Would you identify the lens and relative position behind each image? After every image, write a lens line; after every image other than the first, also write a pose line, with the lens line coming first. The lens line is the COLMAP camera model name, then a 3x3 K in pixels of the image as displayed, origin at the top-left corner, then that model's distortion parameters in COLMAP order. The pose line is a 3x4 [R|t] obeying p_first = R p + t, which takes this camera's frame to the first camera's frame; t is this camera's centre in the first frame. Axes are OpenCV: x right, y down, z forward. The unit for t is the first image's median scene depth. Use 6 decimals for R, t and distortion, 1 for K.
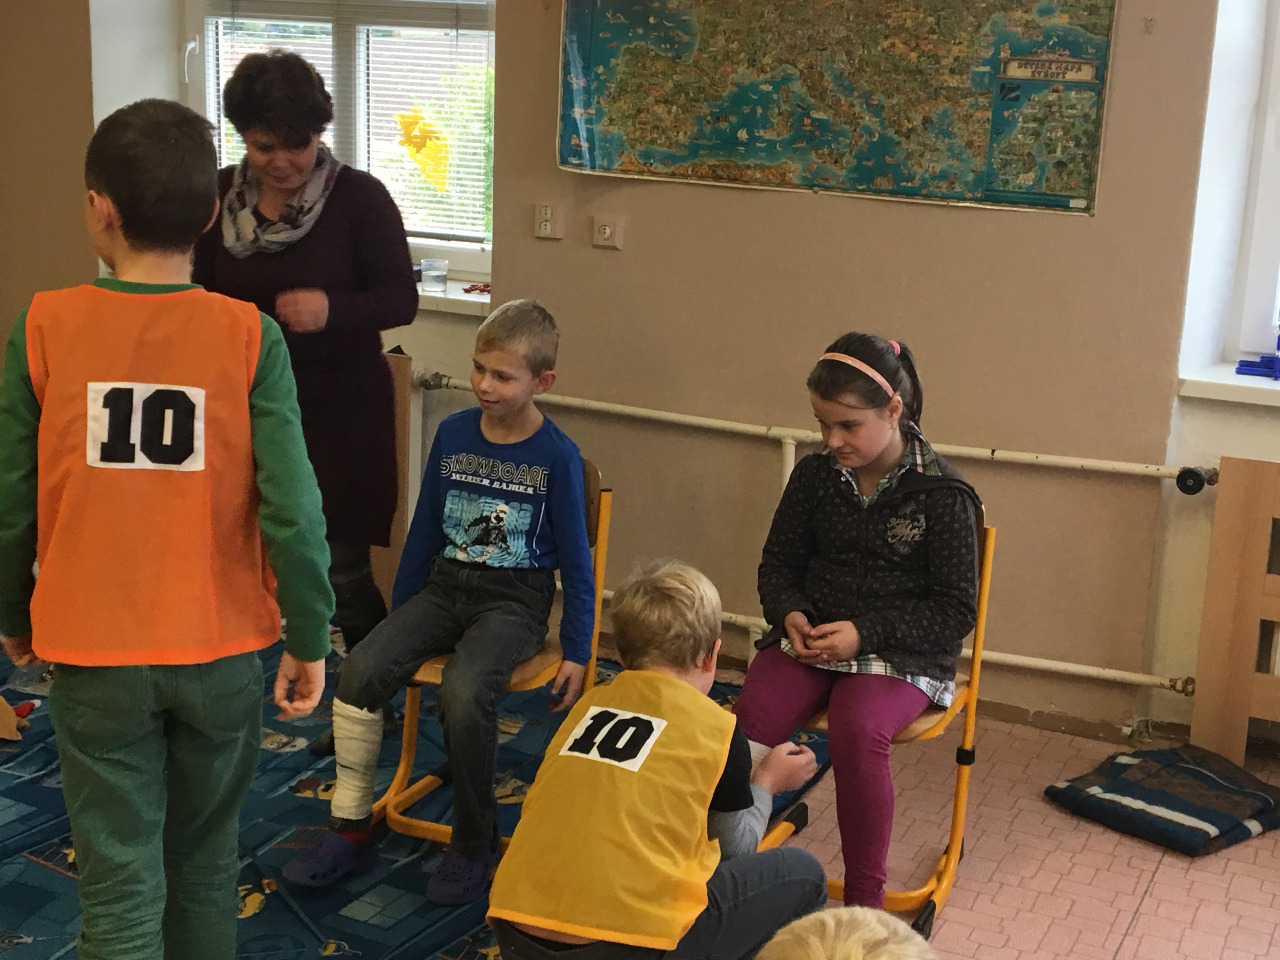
lens RADIAL K [[2013.4, 0, 633.3], [0, 2013.4, 467.2], [0, 0, 1]] dist [0.132610, 0.000000]
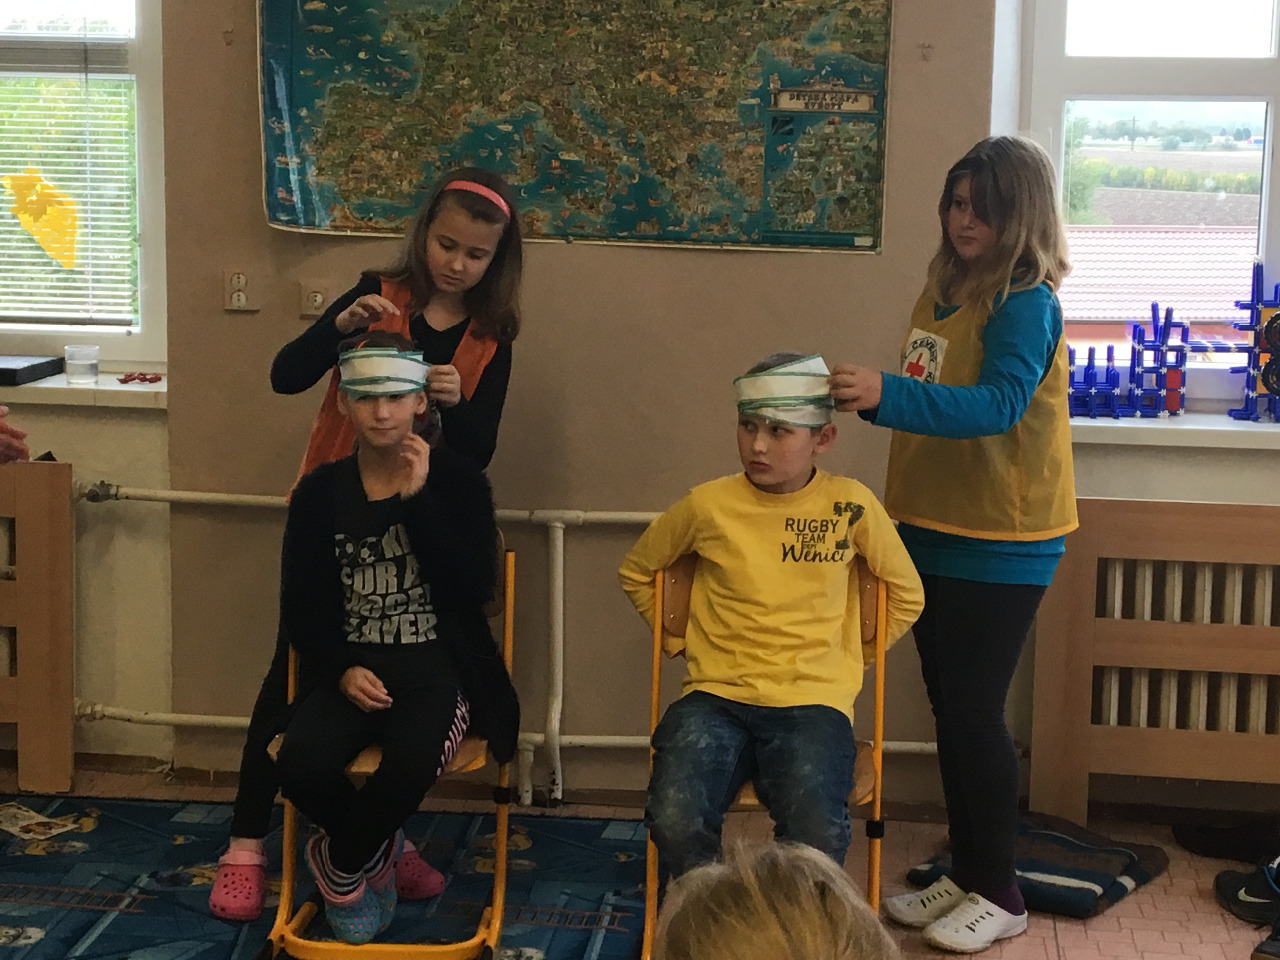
lens RADIAL K [[2459.2, 0, 670.0], [0, 2459.2, 435.1], [0, 0, 1]] dist [0.160324, 0.000000]
pose [[0.948931, -0.062594, 0.309211, -0.212423], [0.087536, 0.993875, -0.067446, 0.026234], [-0.303095, 0.091069, 0.948599, -0.037425]]
